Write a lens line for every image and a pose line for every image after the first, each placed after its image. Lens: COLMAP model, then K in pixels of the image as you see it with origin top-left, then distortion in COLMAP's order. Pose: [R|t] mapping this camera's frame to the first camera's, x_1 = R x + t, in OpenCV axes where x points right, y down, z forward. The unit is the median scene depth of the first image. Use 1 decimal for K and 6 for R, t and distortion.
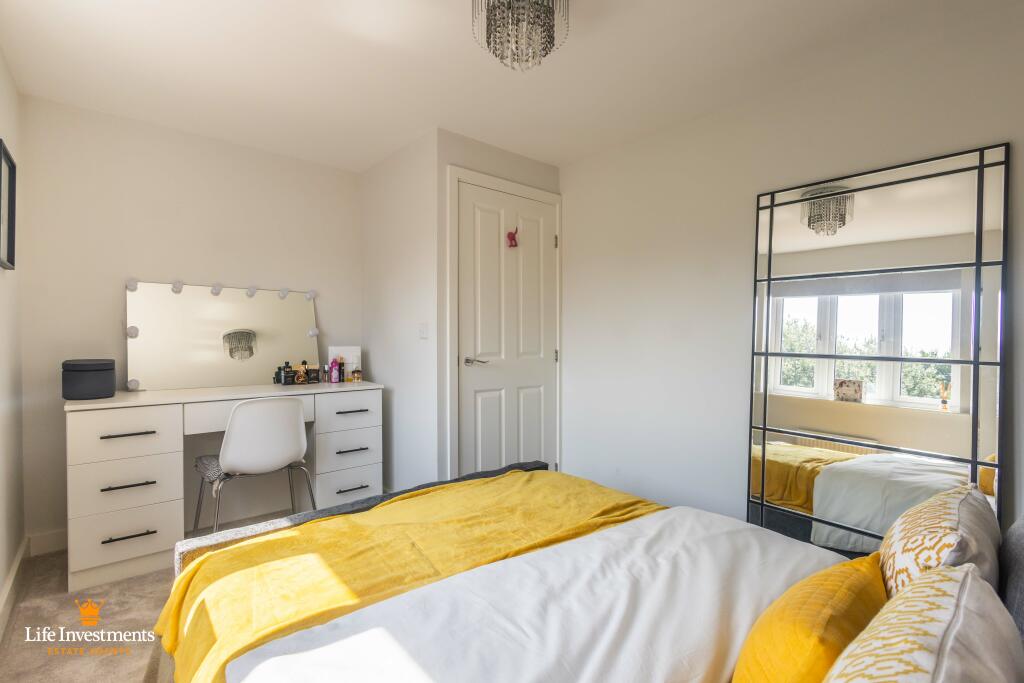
lens RADIAL K [[468.4, 0, 512.0], [0, 468.4, 341.5], [0, 0, 1]] dist [0.004034, 0.000475]
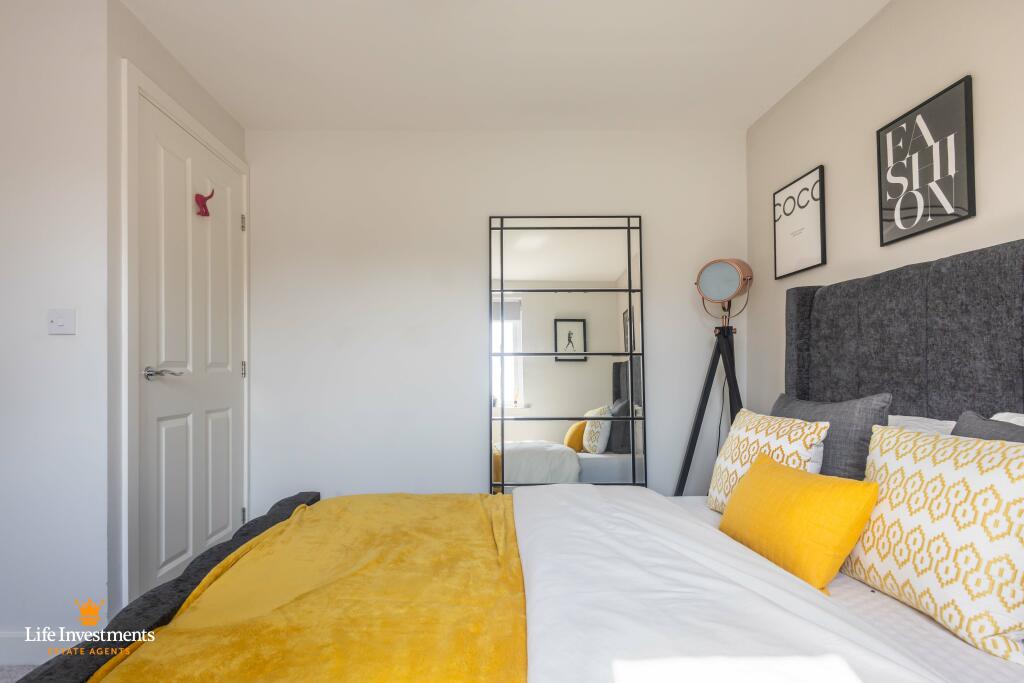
lens RADIAL K [[482.9, 0, 475.0], [0, 482.9, 369.9], [0, 0, 1]] dist [0.001255, 0.000215]
pose [[0.640862, -0.012801, 0.767549, -0.408991], [0.025445, 0.999666, -0.004573, 0.066519], [-0.767234, 0.022461, 0.640974, 0.281548]]
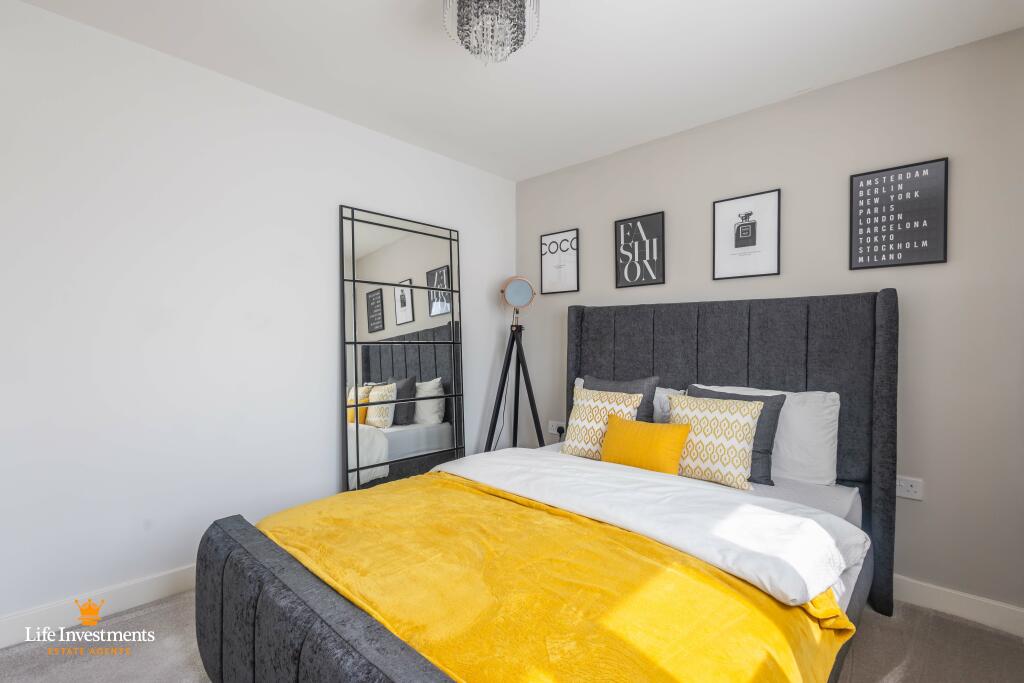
lens RADIAL K [[468.4, 0, 512.0], [0, 468.4, 341.5], [0, 0, 1]] dist [0.004034, 0.000475]
pose [[-0.118488, -0.020091, 0.992752, -0.668820], [0.007840, 0.999745, 0.021168, 0.000013], [-0.992925, 0.010291, -0.118300, 0.727096]]
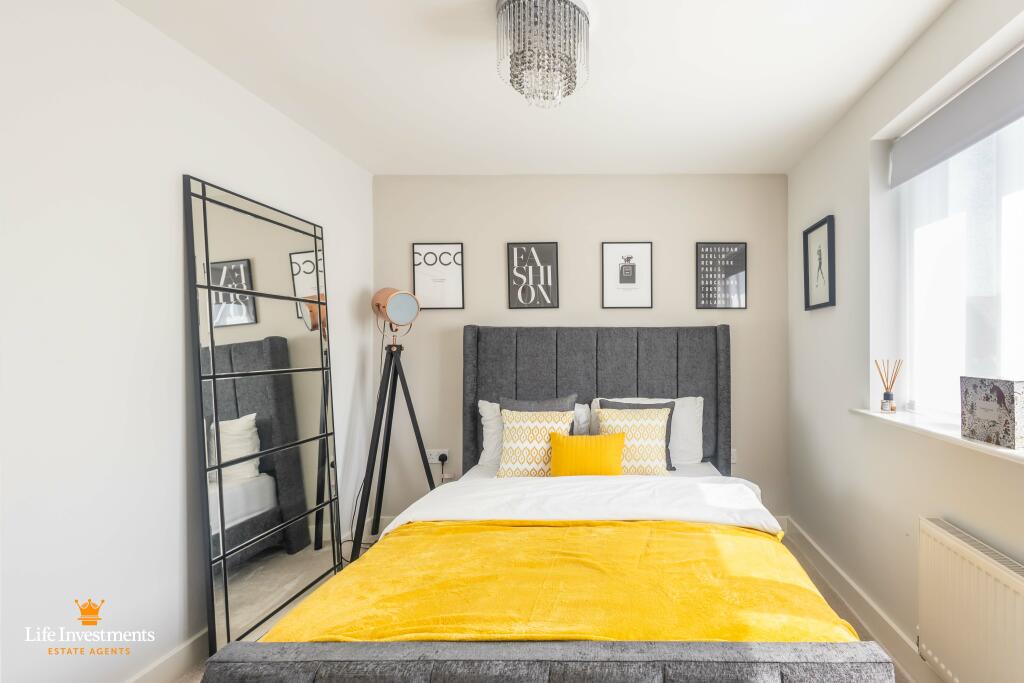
lens RADIAL K [[508.0, 0, 621.7], [0, 508.0, 341.9], [0, 0, 1]] dist [-0.000768, 0.000164]
pose [[-0.764372, -0.010423, 0.644691, -0.575355], [-0.000432, 0.999877, 0.015654, -0.048309], [-0.644775, 0.011687, -0.764283, 1.187357]]
